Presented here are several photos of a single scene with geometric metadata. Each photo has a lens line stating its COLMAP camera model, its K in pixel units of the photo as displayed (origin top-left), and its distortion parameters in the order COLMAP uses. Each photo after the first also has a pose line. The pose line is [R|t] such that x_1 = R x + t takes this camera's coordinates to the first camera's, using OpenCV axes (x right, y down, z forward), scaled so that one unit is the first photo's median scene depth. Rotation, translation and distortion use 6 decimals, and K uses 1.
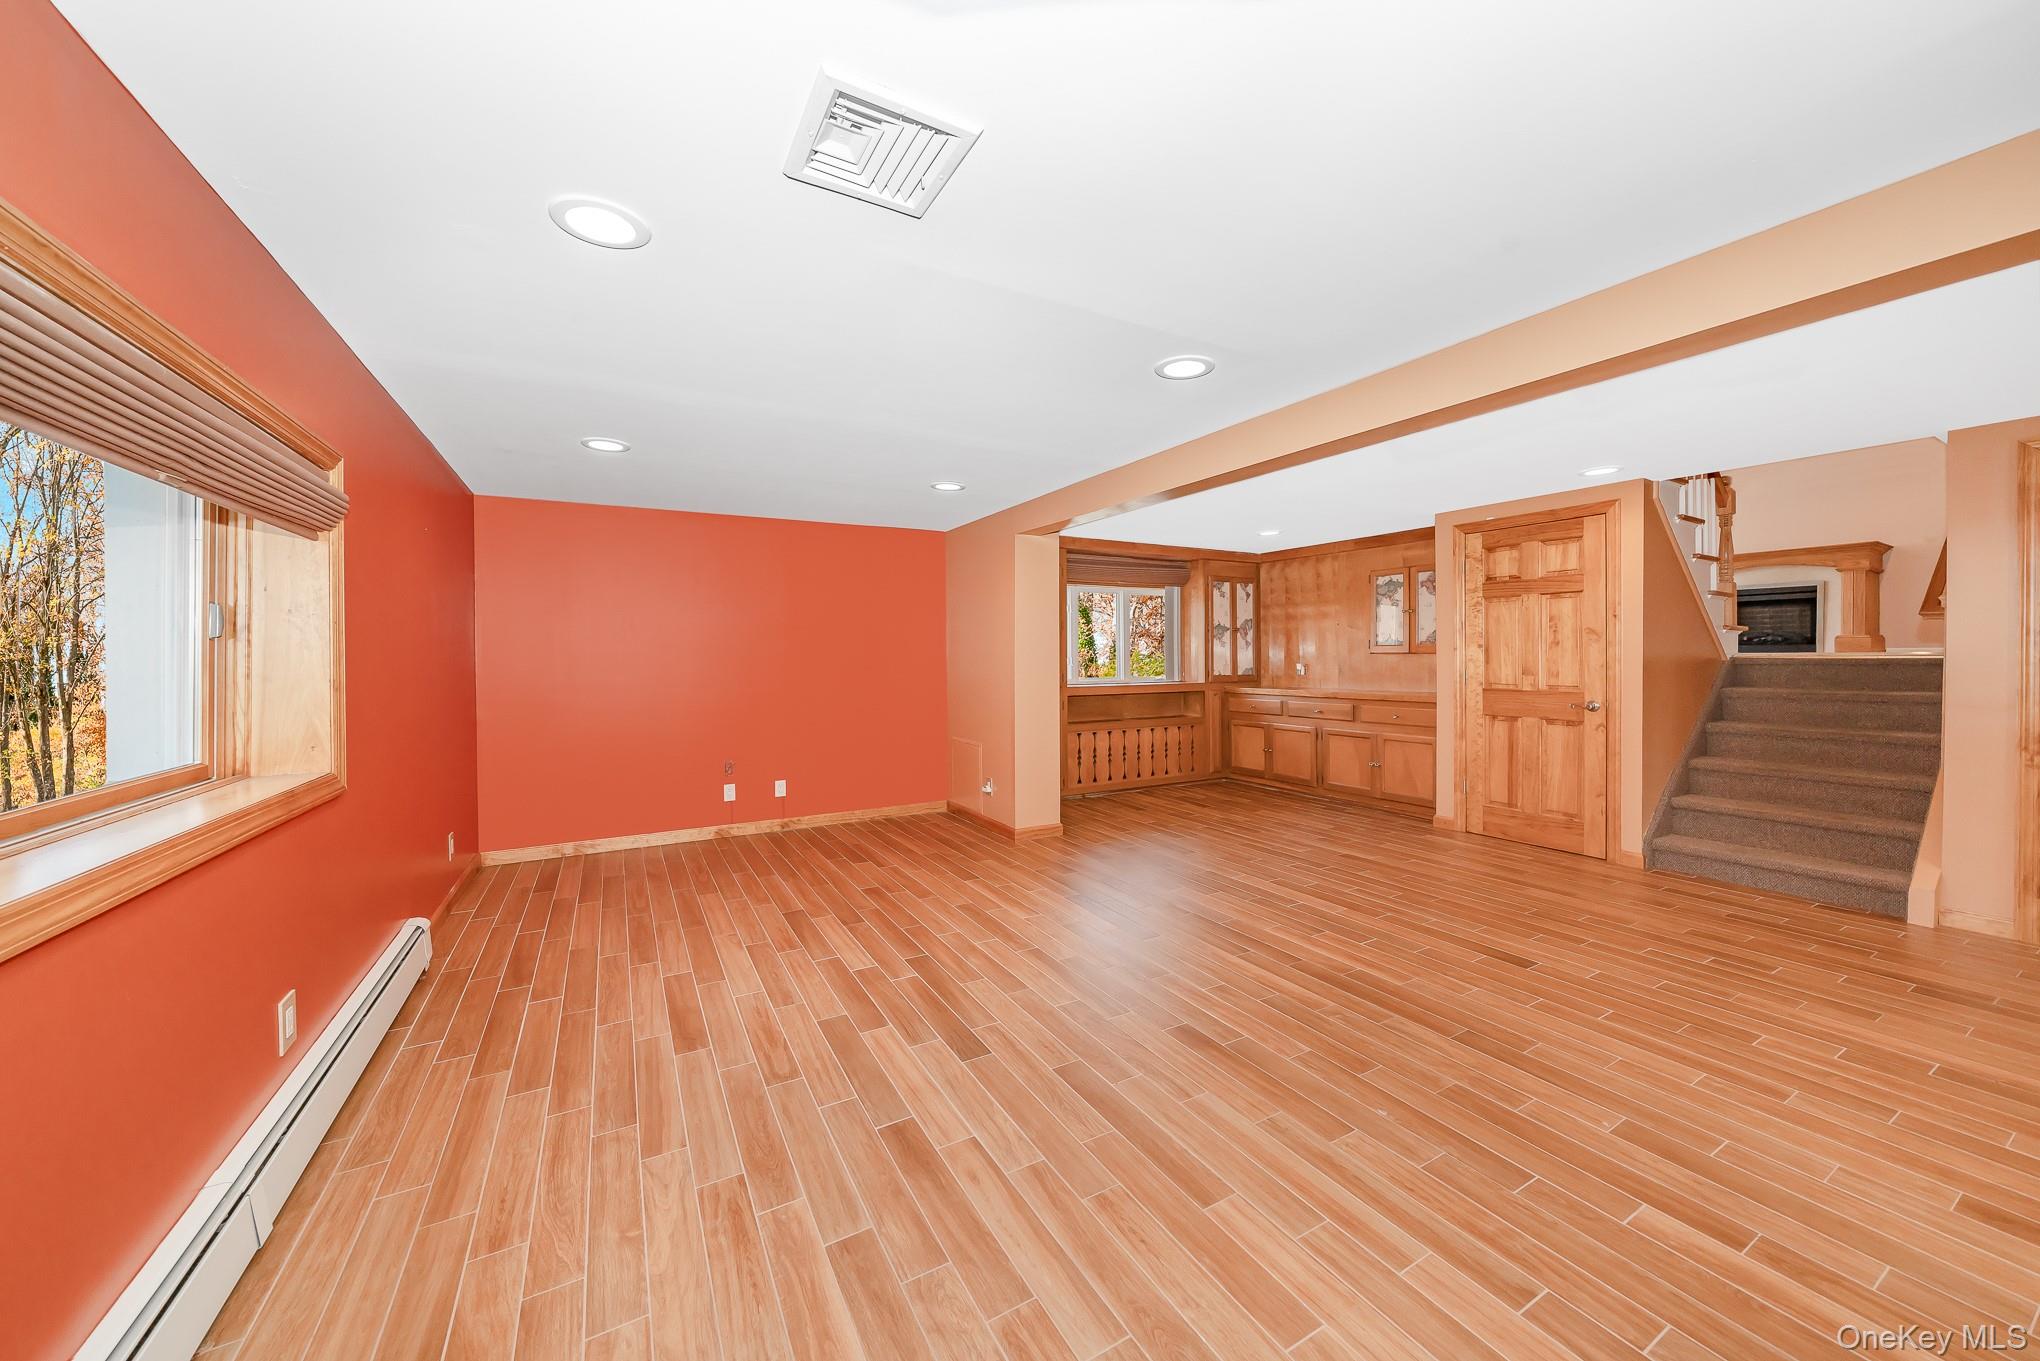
lens RADIAL K [[693.7, 0, 1024.1], [0, 693.7, 659.5], [0, 0, 1]] dist [-0.005051, 0.000323]
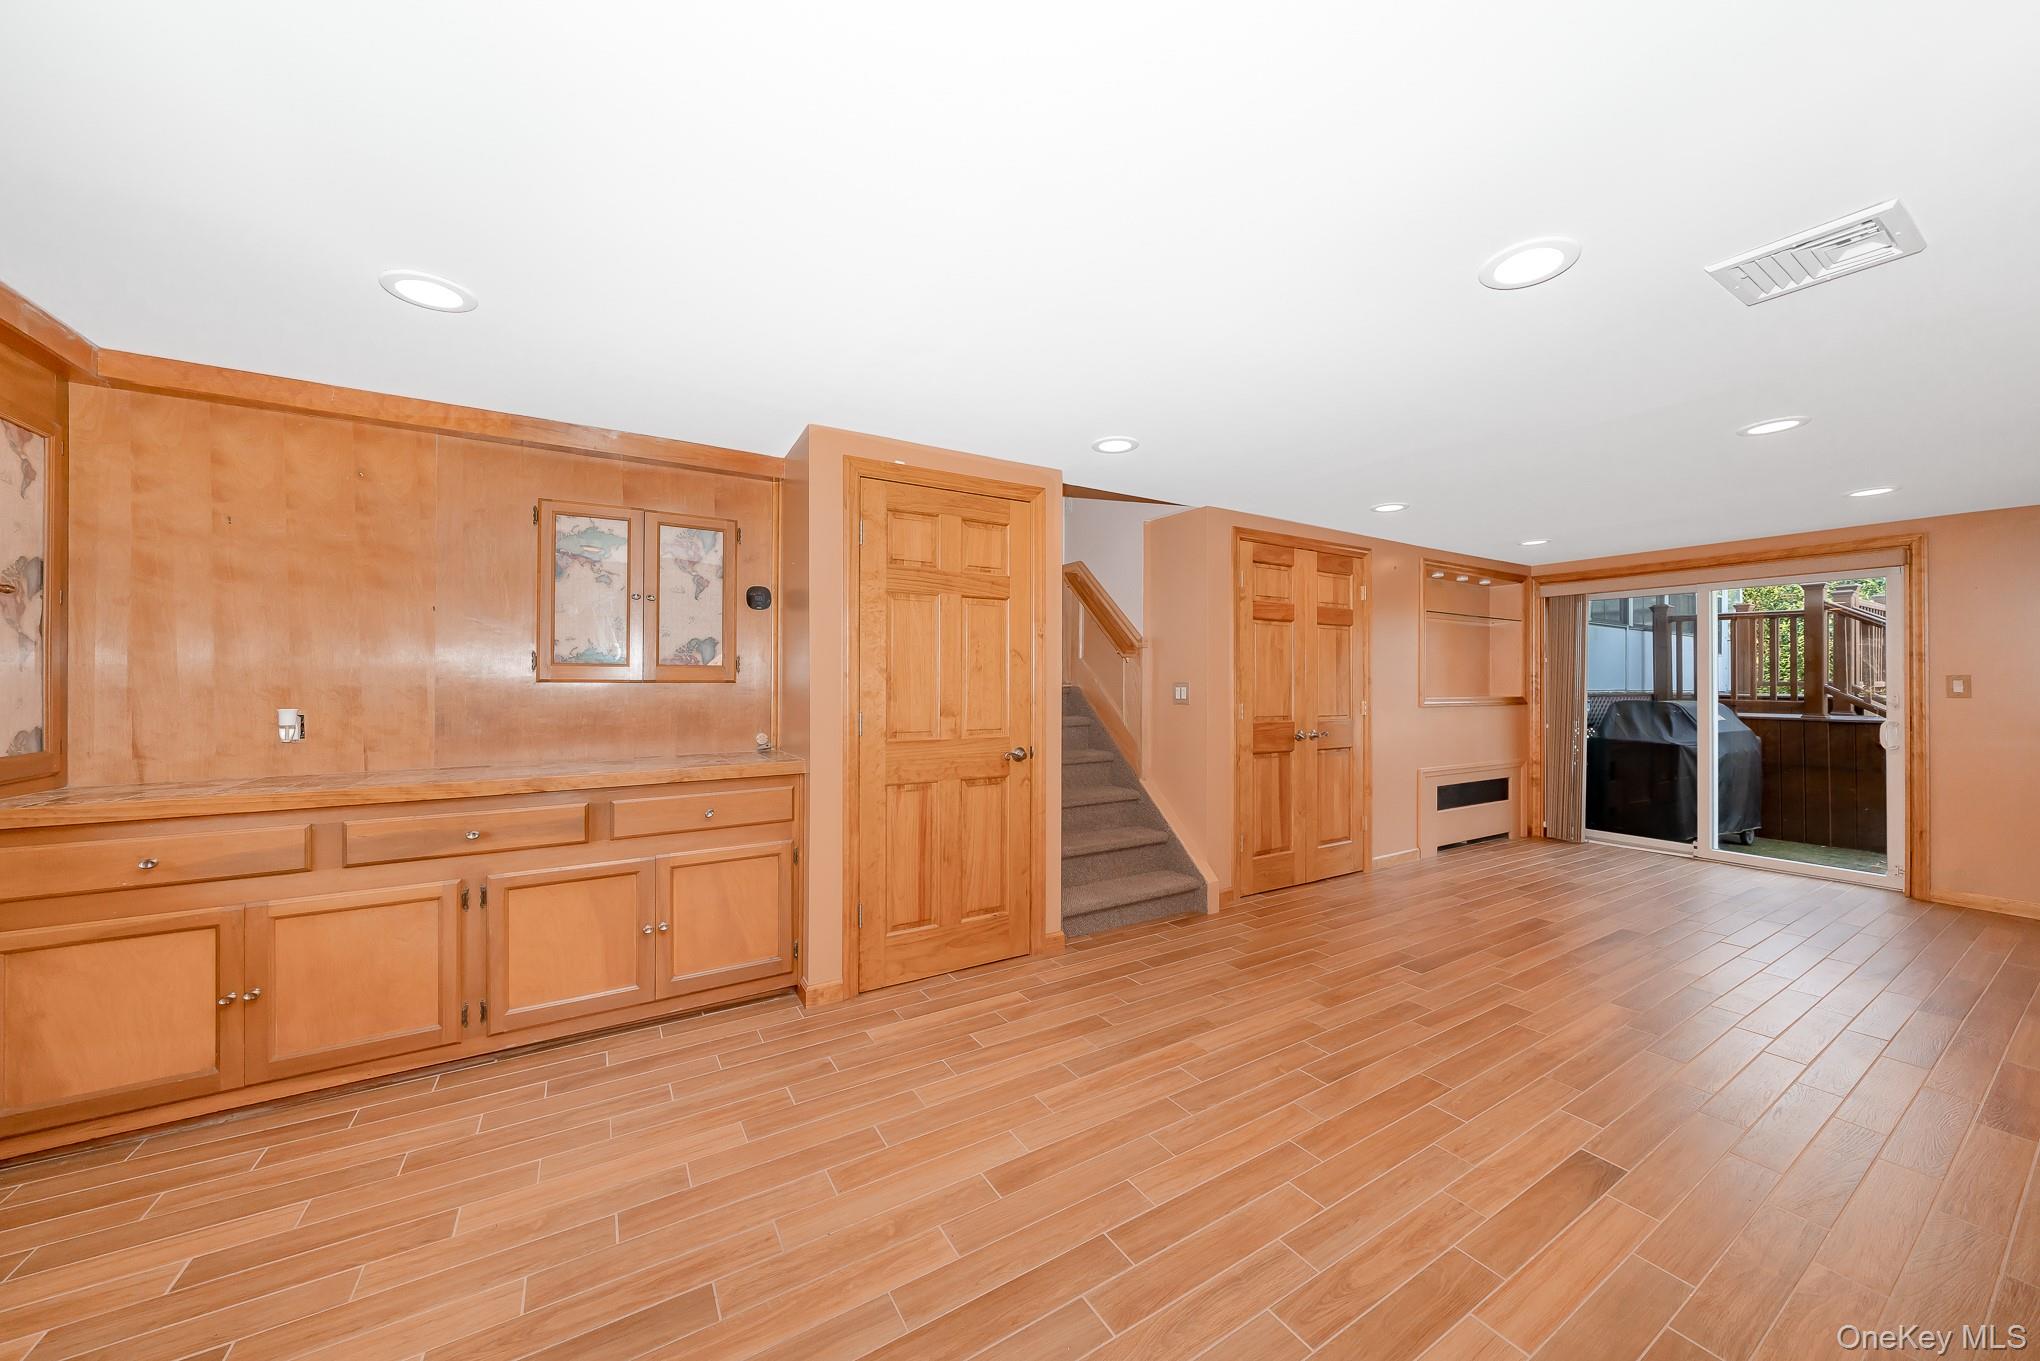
lens RADIAL K [[693.7, 0, 1037.8], [0, 693.7, 670.4], [0, 0, 1]] dist [-0.005051, 0.000323]
pose [[-0.001785, 0.018078, 0.999835, 0.063259], [0.001937, 0.999835, -0.018075, -0.008695], [-0.999997, 0.001905, -0.001820, 0.891204]]
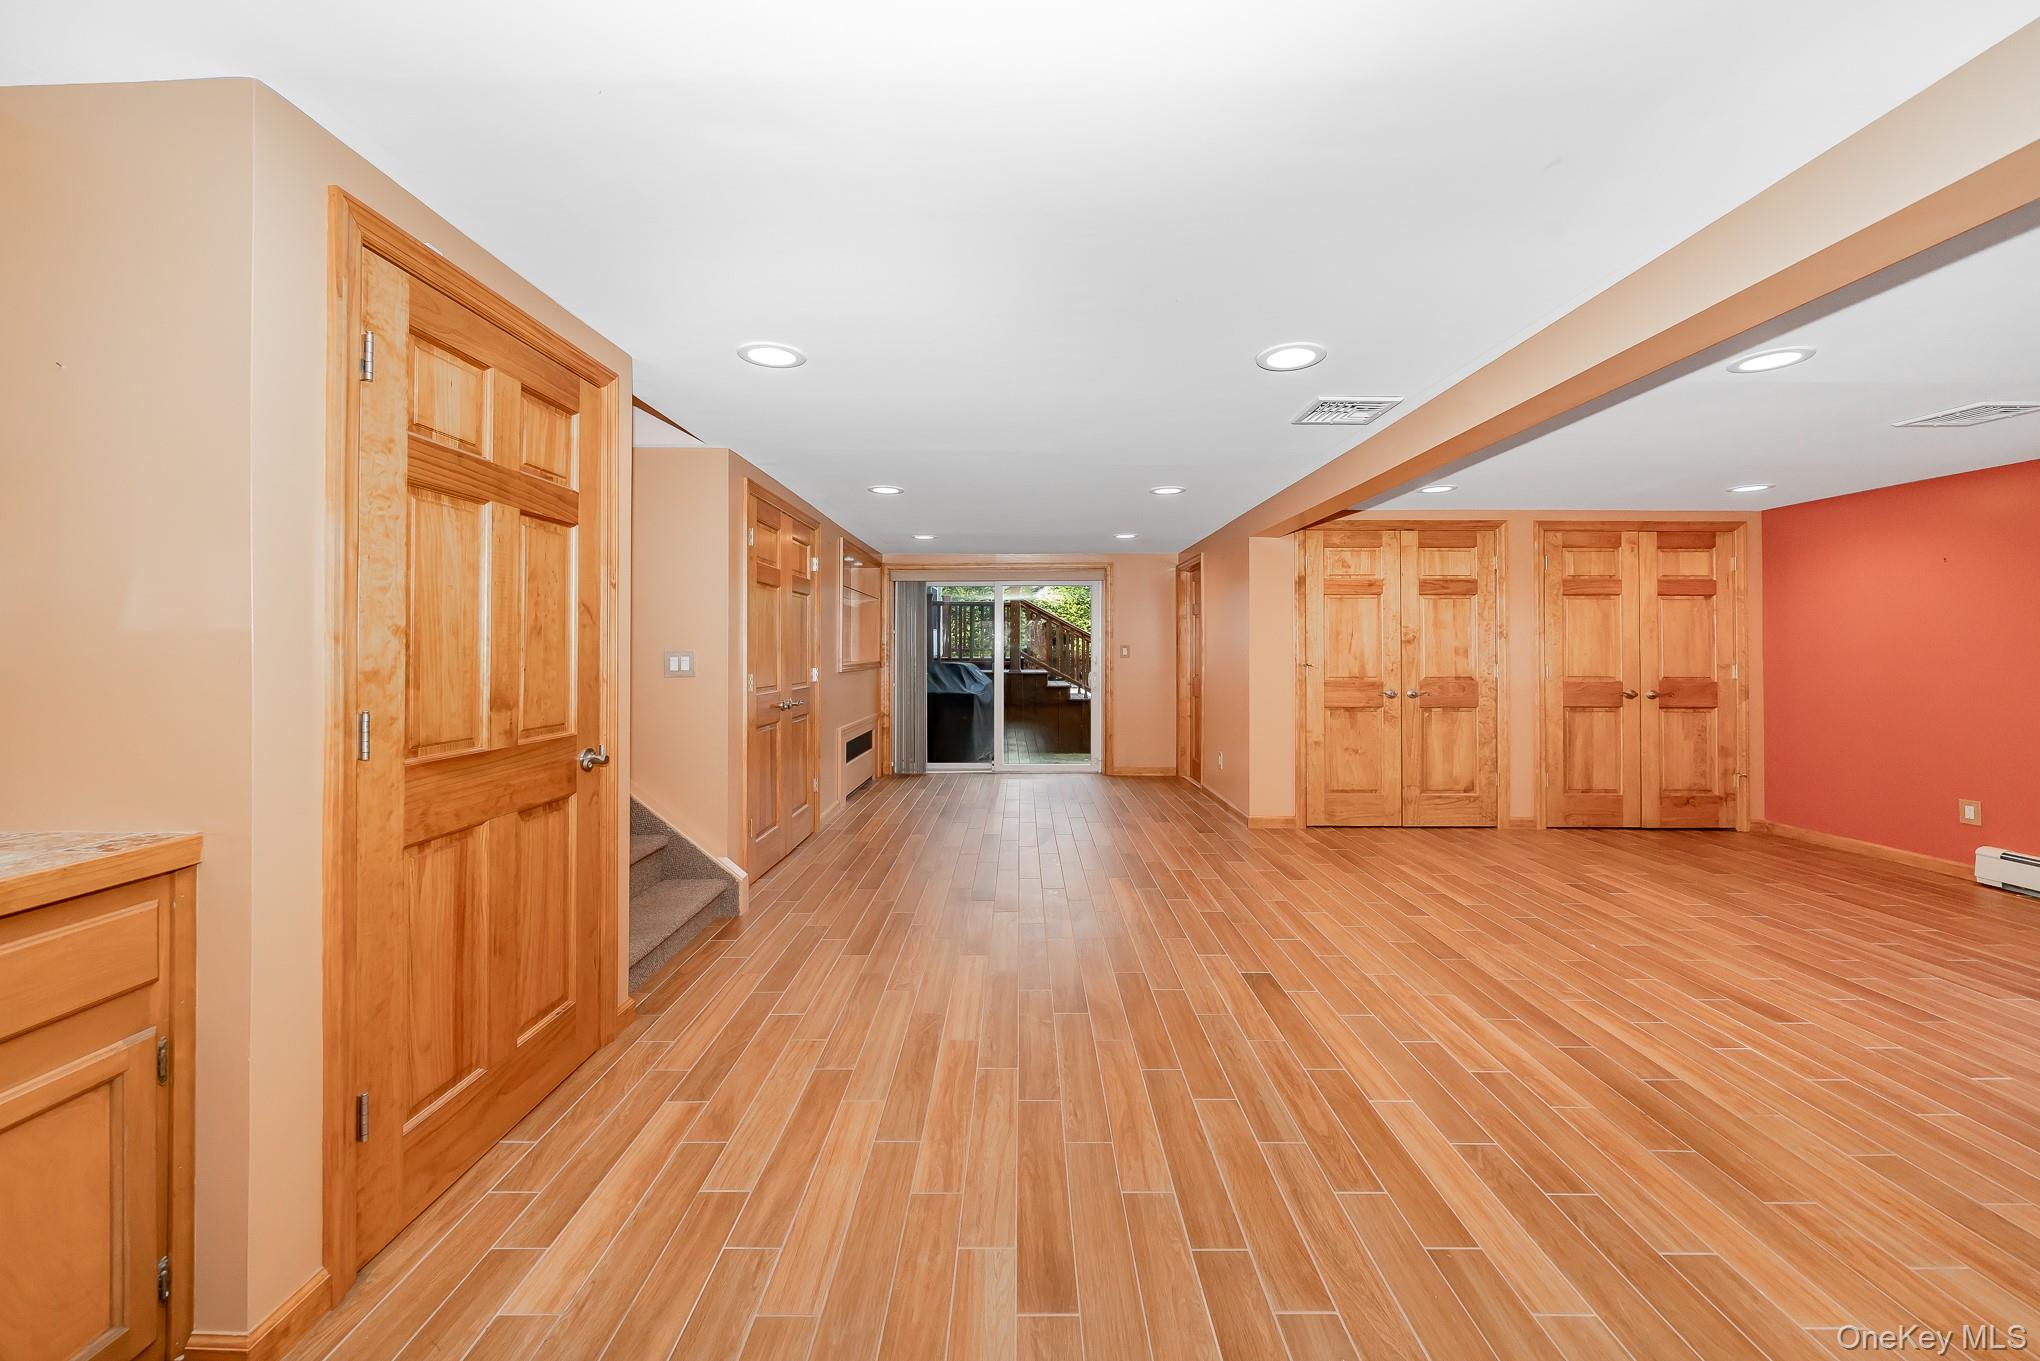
lens RADIAL K [[693.7, 0, 973.5], [0, 693.7, 639.9], [0, 0, 1]] dist [-0.005051, 0.000323]
pose [[-0.816270, 0.011856, 0.577549, 0.274409], [0.005830, 0.999908, -0.012286, -0.010020], [-0.577641, -0.006661, -0.816264, 1.135763]]
